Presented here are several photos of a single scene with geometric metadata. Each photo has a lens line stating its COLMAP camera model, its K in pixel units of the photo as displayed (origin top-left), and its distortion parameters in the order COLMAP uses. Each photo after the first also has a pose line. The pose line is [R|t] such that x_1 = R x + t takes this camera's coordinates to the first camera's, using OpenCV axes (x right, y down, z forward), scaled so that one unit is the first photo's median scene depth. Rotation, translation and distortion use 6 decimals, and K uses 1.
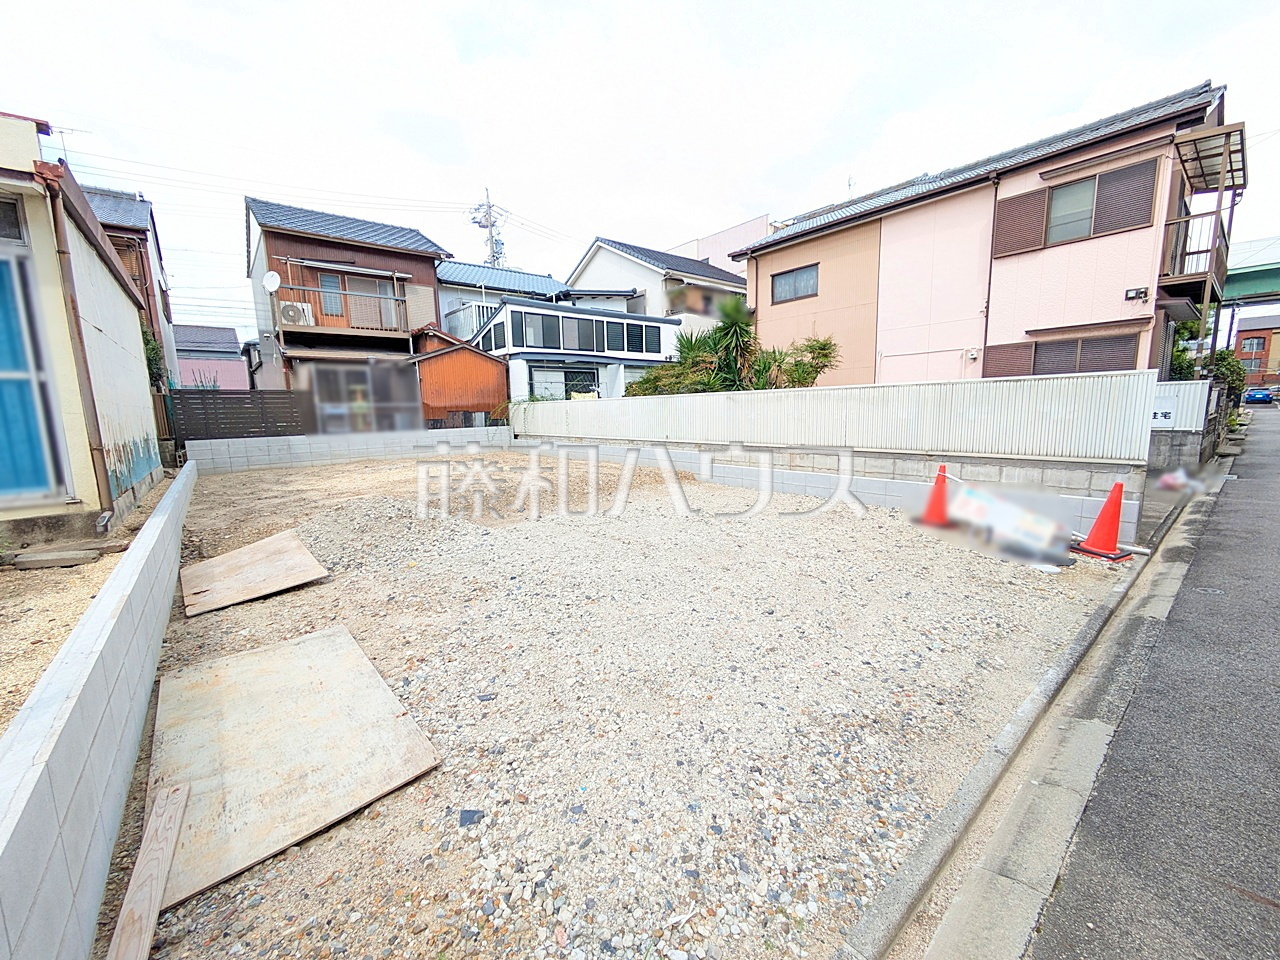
lens RADIAL K [[507.5, 0, 640.0], [0, 507.5, 480.0], [0, 0, 1]] dist [-0.001515, 0.001816]
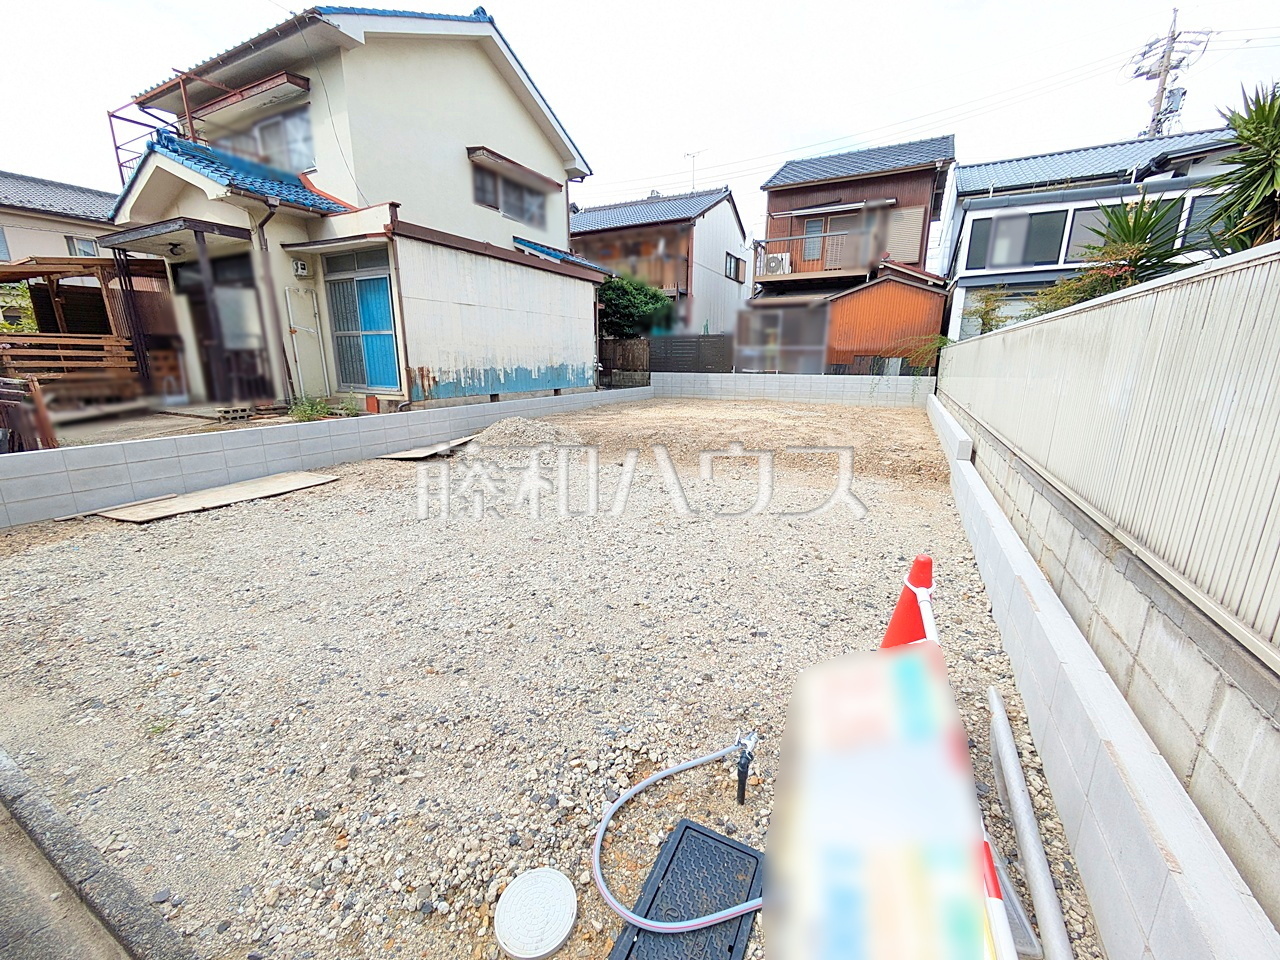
lens RADIAL K [[507.5, 0, 640.0], [0, 507.5, 480.0], [0, 0, 1]] dist [-0.001515, 0.001816]
pose [[0.393409, 0.240211, -0.887427, 0.297520], [-0.142177, 0.969547, 0.199410, -0.042836], [0.908303, 0.047722, 0.415582, 0.264410]]
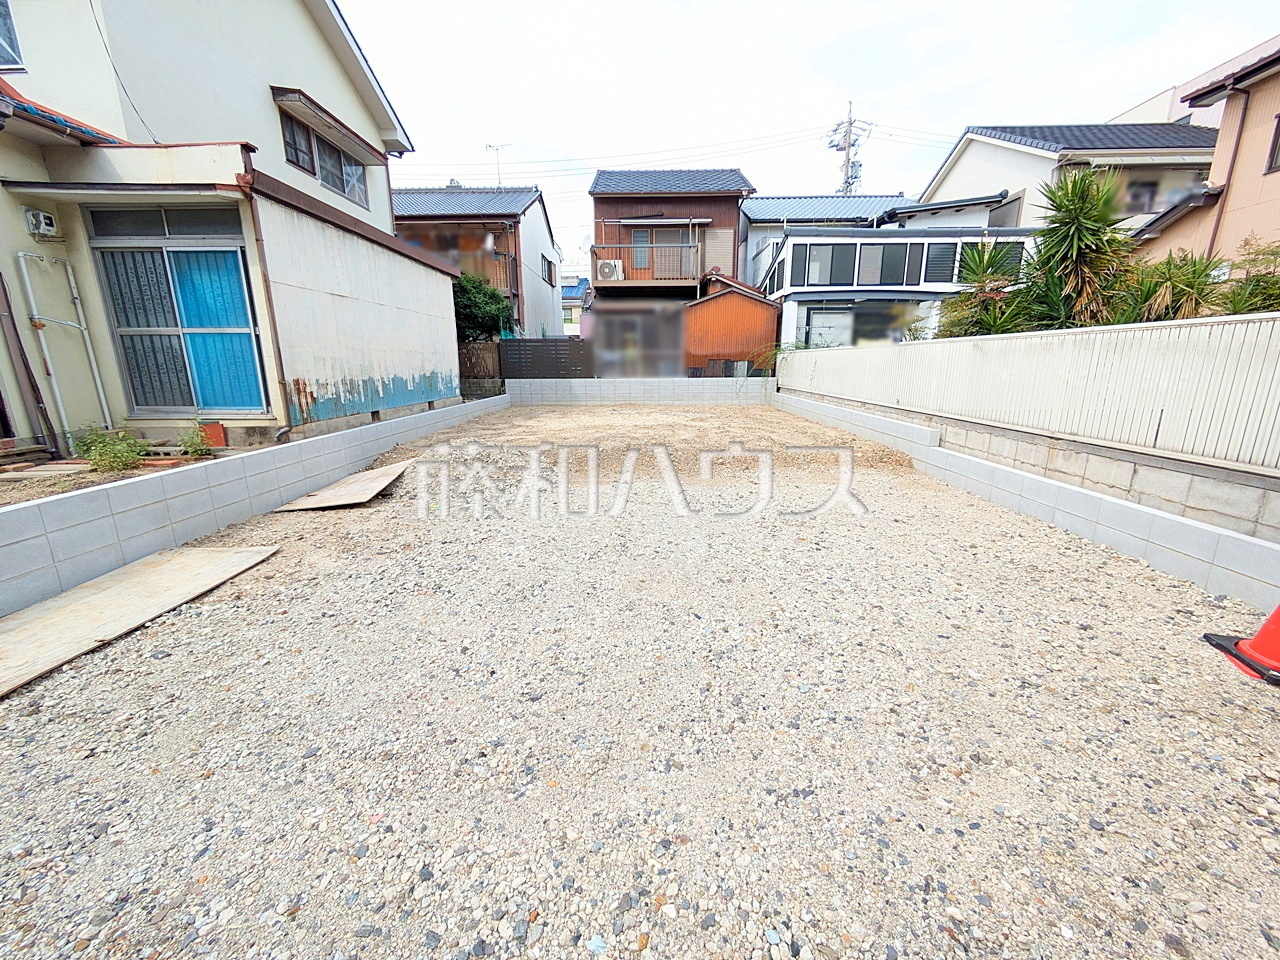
lens RADIAL K [[507.5, 0, 640.0], [0, 507.5, 480.0], [0, 0, 1]] dist [-0.001515, 0.001816]
pose [[0.759534, 0.167836, -0.628442, 0.161219], [-0.105266, 0.985119, 0.135869, -0.023276], [0.641894, -0.037044, 0.765898, 0.141375]]
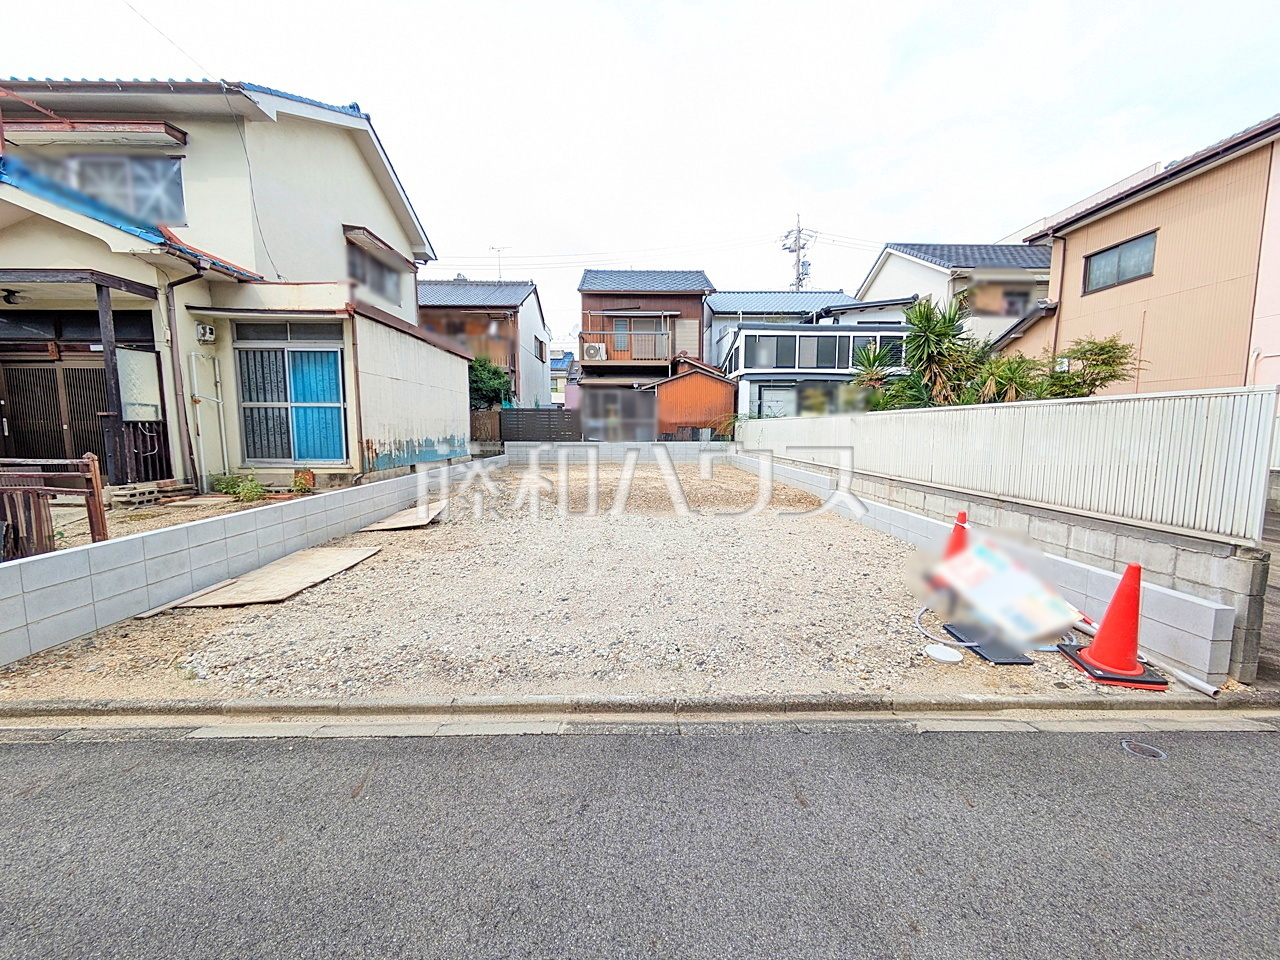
lens RADIAL K [[507.5, 0, 640.0], [0, 507.5, 480.0], [0, 0, 1]] dist [-0.001515, 0.001816]
pose [[0.783917, 0.089098, -0.614439, 0.255288], [-0.108003, 0.994130, 0.006363, -0.011103], [0.611399, 0.061373, 0.788939, 0.032635]]
